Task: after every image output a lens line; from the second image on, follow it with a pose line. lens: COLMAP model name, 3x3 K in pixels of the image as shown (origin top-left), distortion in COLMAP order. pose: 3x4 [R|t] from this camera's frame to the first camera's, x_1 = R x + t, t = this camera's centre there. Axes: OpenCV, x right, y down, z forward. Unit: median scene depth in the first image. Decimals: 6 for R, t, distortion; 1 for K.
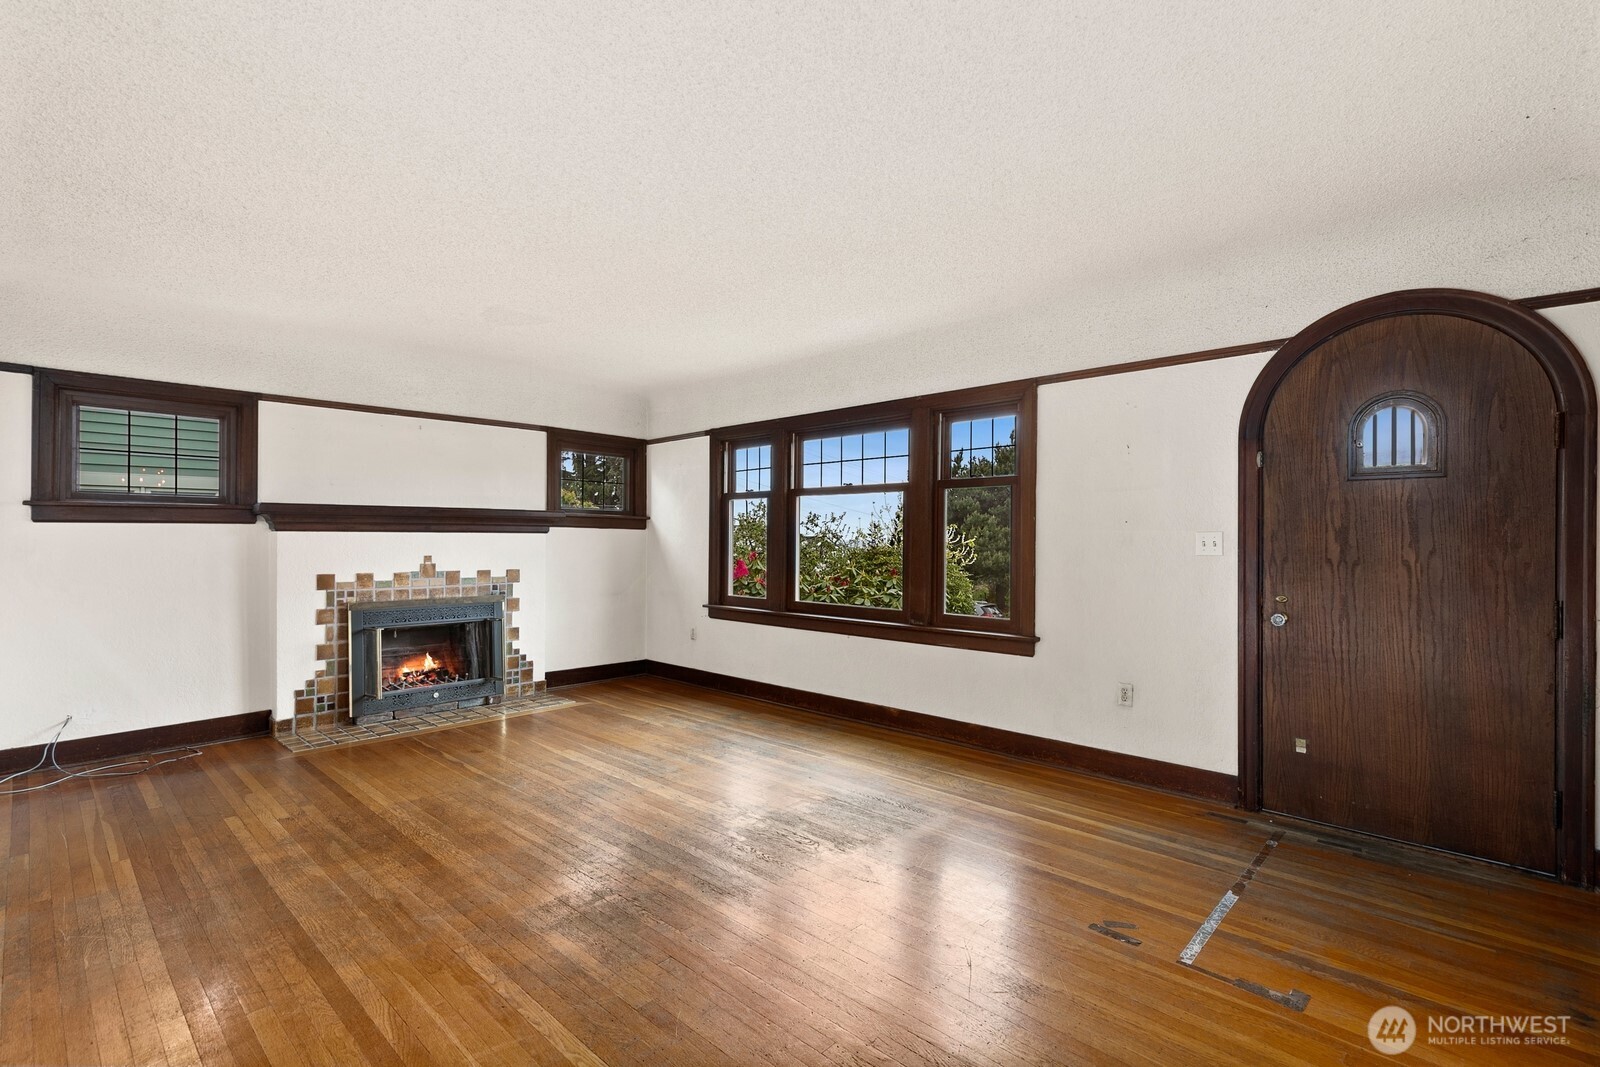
lens RADIAL K [[721.8, 0, 799.8], [0, 721.8, 538.8], [0, 0, 1]] dist [0.004406, -0.000735]
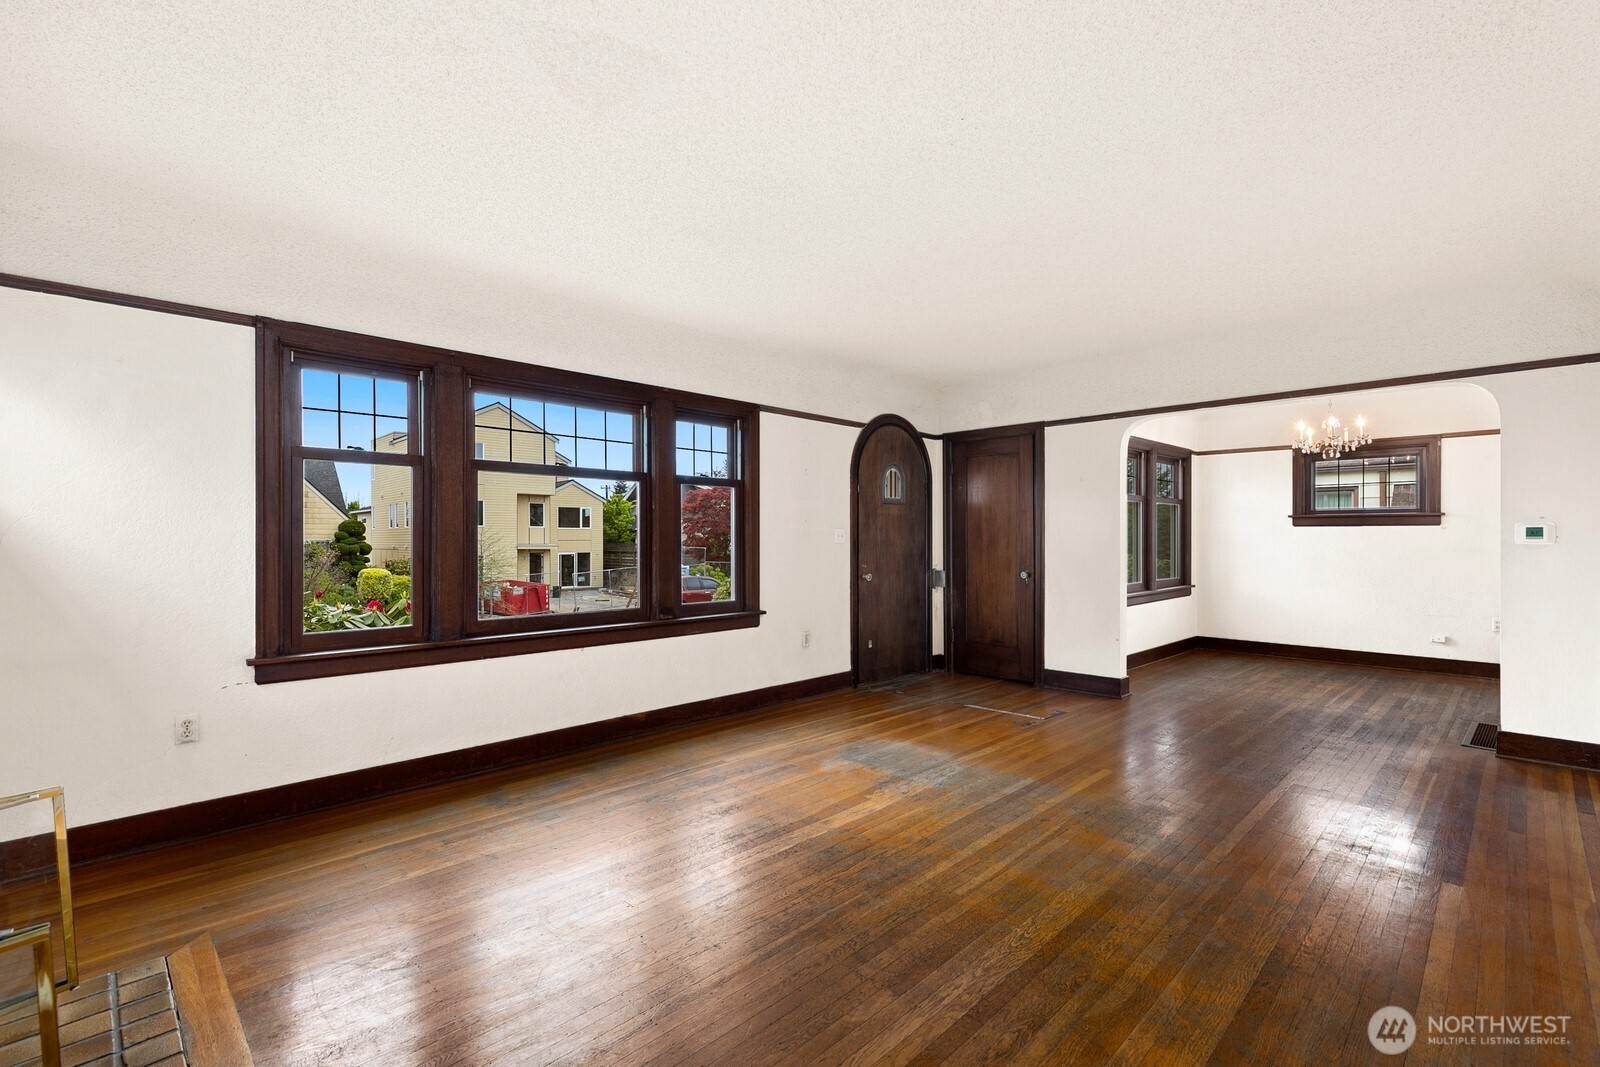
lens RADIAL K [[726.7, 0, 795.5], [0, 726.7, 532.6], [0, 0, 1]] dist [0.035073, -0.000024]
pose [[0.027265, -0.000359, 0.999628, -0.794190], [-0.008209, 0.999966, 0.000583, -0.001283], [-0.999595, -0.008222, 0.027261, 0.758182]]
